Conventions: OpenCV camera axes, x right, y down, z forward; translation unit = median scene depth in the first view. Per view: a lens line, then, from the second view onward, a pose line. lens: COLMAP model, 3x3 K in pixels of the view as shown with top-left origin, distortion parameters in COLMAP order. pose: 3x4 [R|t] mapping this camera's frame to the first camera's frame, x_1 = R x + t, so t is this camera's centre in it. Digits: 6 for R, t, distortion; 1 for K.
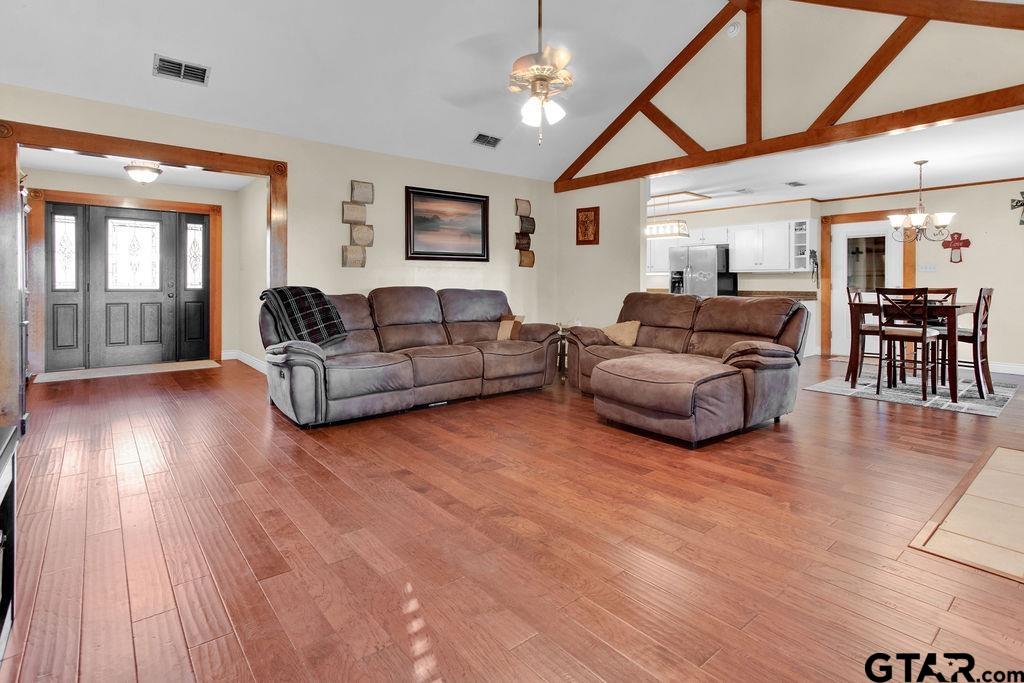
lens RADIAL K [[511.7, 0, 510.2], [0, 511.7, 338.3], [0, 0, 1]] dist [-0.027981, 0.028901]
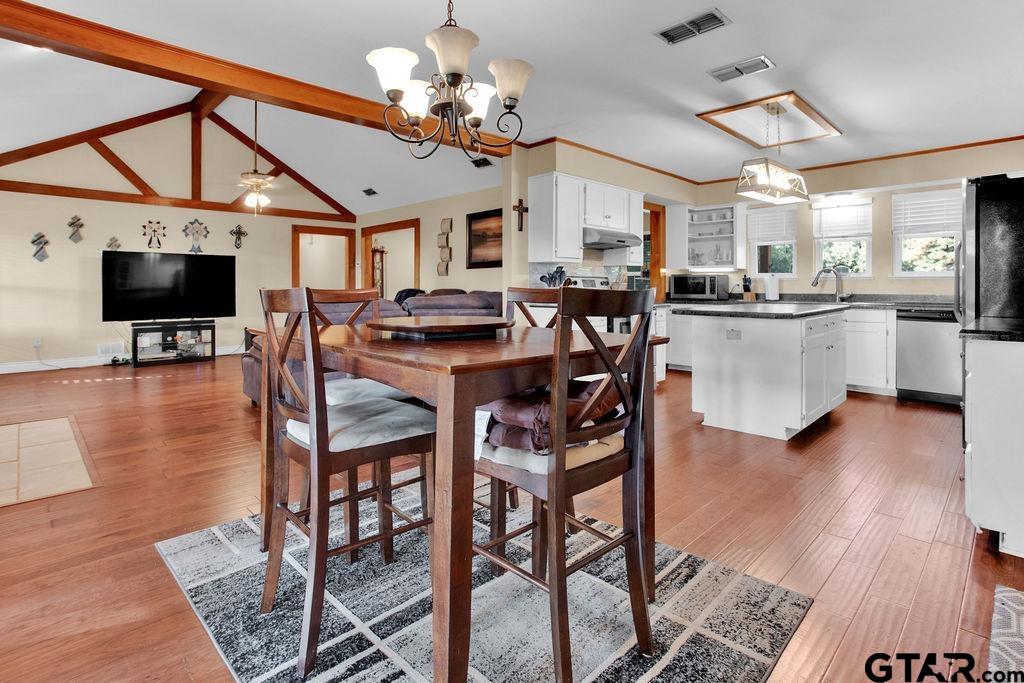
lens RADIAL K [[511.7, 0, 510.2], [0, 511.7, 338.3], [0, 0, 1]] dist [-0.027981, 0.028901]
pose [[0.057096, 0.100089, -0.993339, 1.232411], [-0.110115, 0.989523, 0.093375, -0.120176], [0.992278, 0.104050, 0.067519, 1.115660]]
